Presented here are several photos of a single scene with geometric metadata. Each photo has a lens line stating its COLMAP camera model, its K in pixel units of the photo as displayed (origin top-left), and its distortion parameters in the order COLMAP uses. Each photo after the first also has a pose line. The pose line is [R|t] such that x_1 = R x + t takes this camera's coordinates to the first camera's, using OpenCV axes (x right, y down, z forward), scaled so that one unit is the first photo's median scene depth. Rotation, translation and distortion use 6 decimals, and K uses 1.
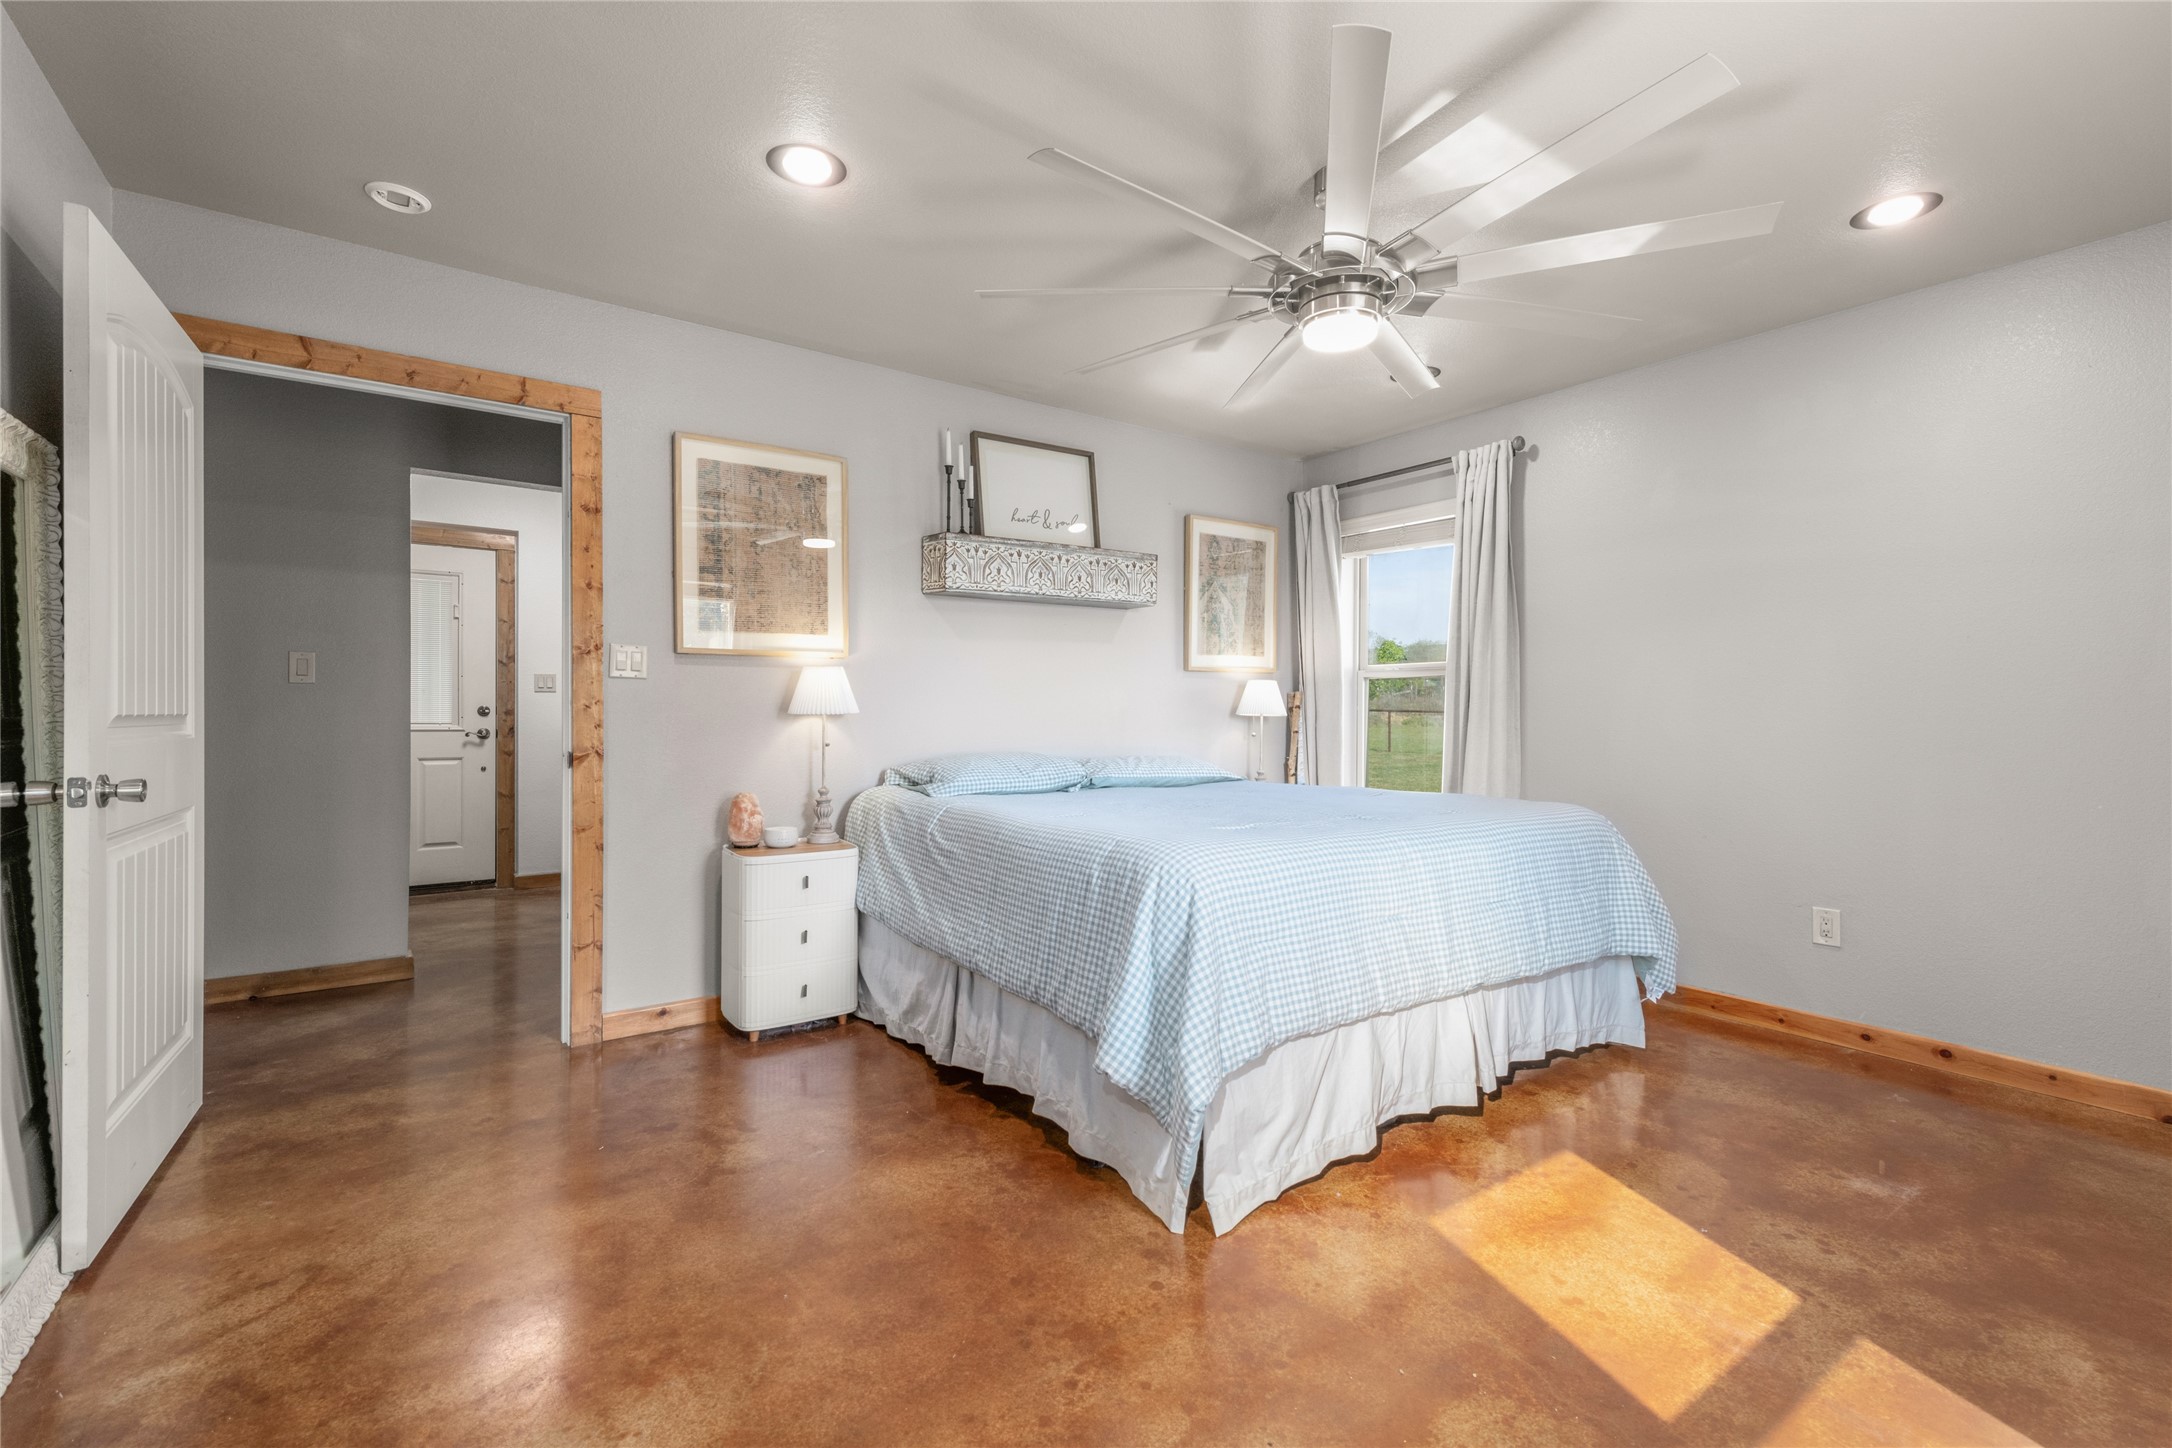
lens RADIAL K [[949.6, 0, 1092.1], [0, 949.6, 712.2], [0, 0, 1]] dist [0.014851, -0.004636]
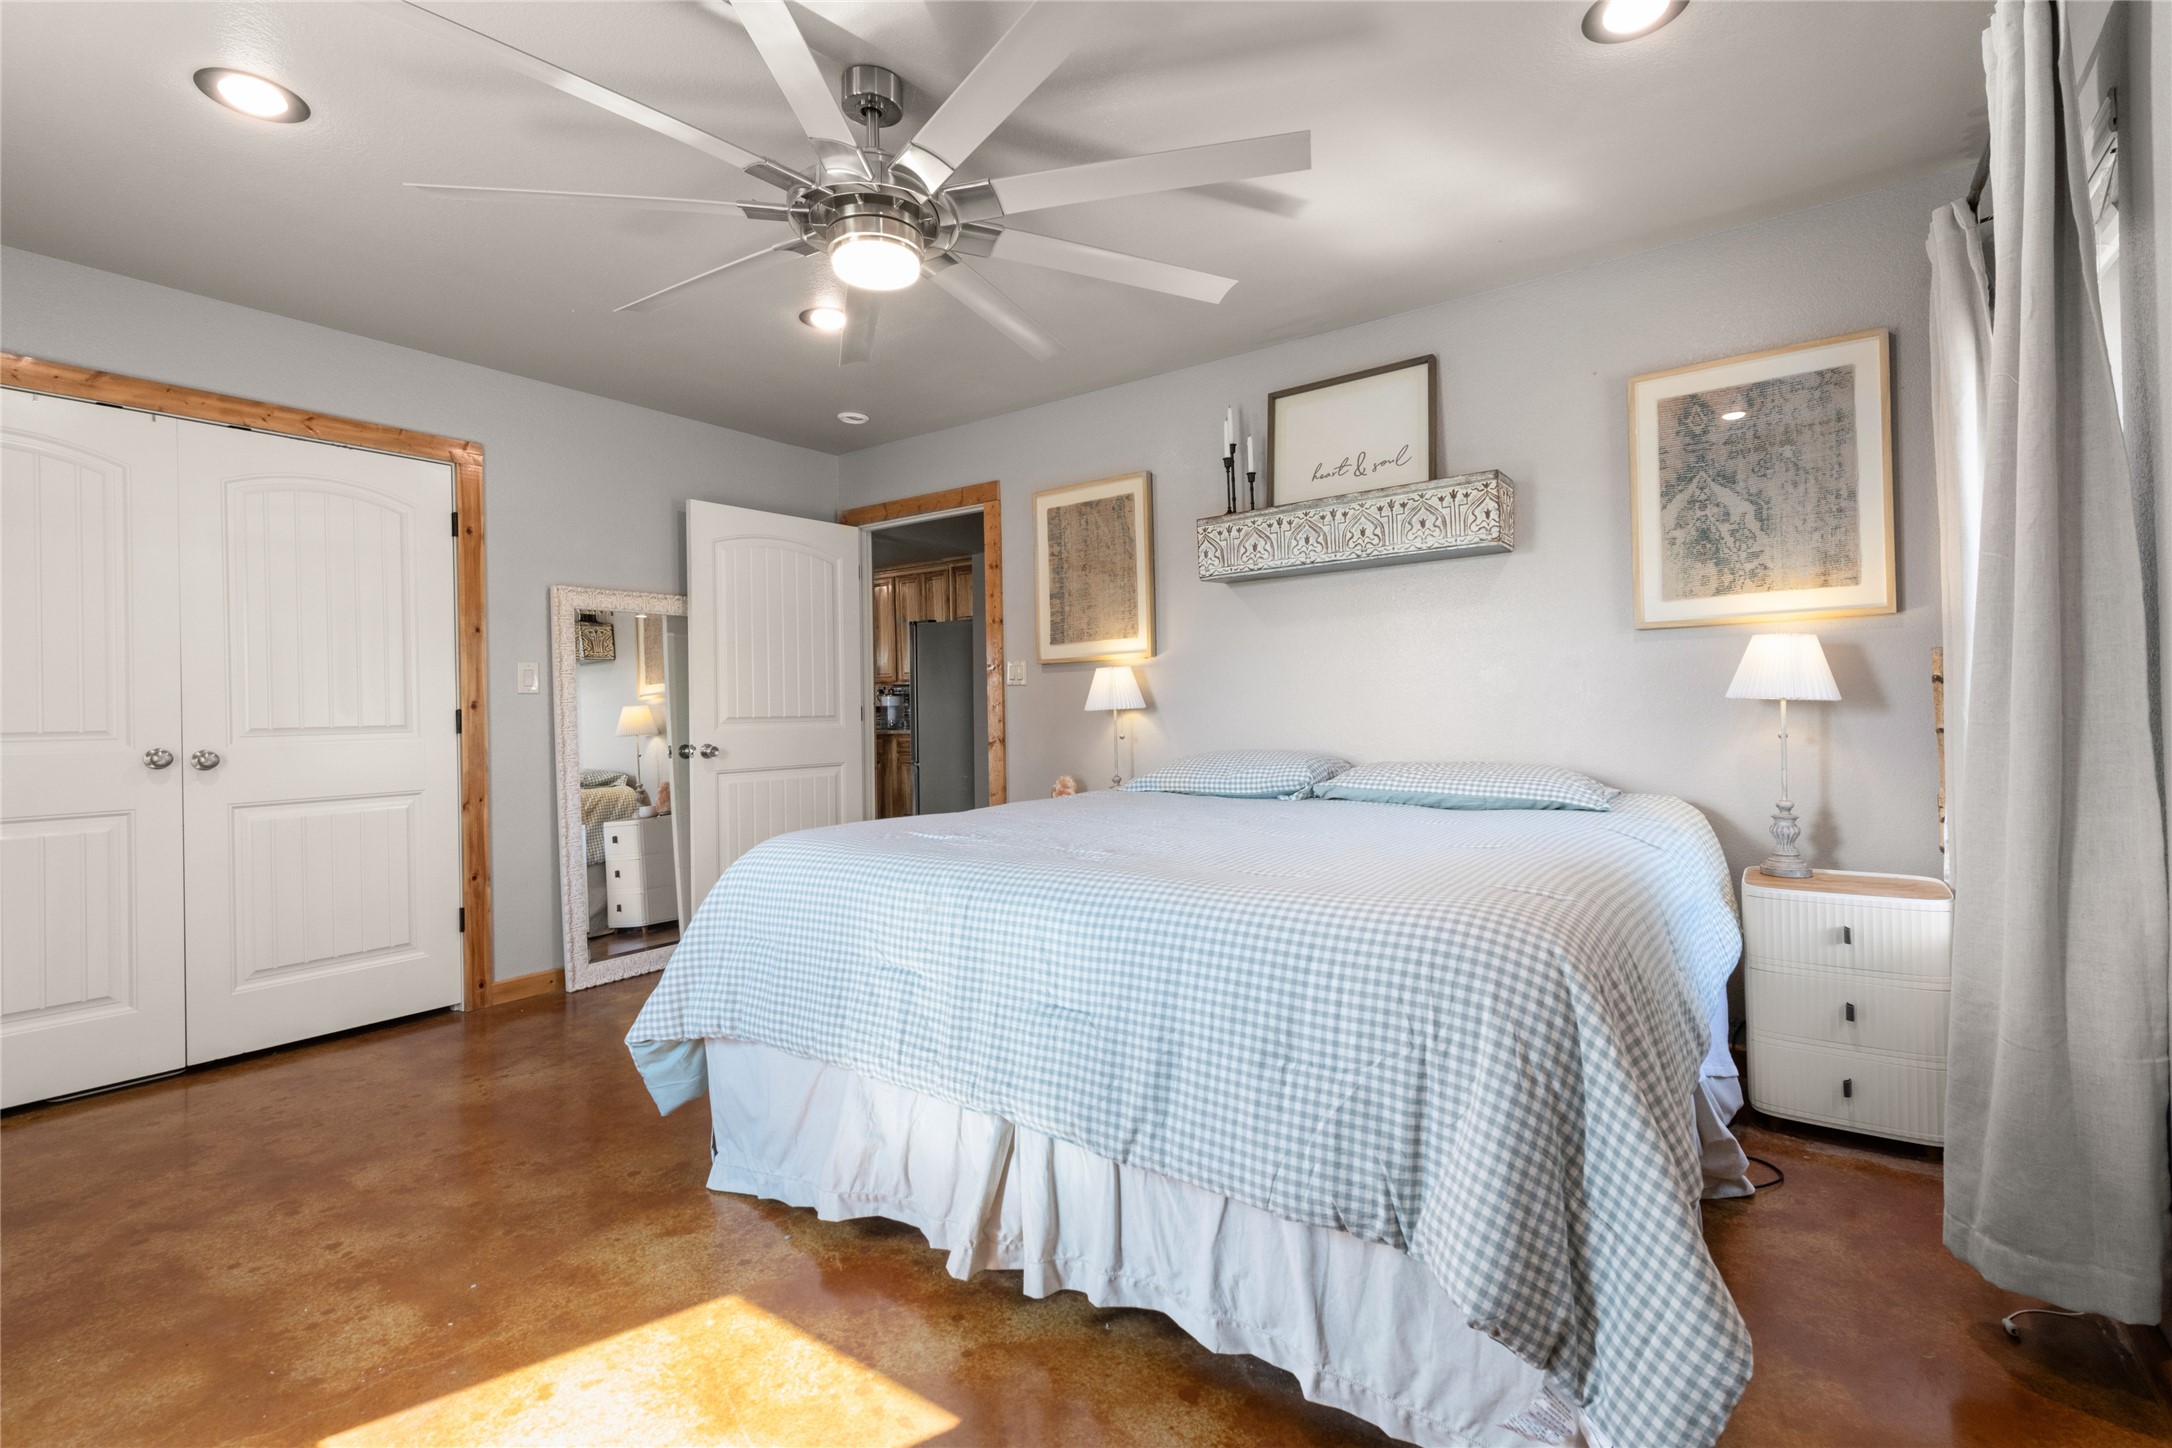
lens RADIAL K [[969.7, 0, 1091.7], [0, 969.7, 696.9], [0, 0, 1]] dist [0.011658, -0.000458]
pose [[0.322393, -0.022767, -0.946332, 0.703070], [0.019683, 0.999656, -0.017345, 0.004758], [0.946401, -0.013035, 0.322730, 0.550765]]
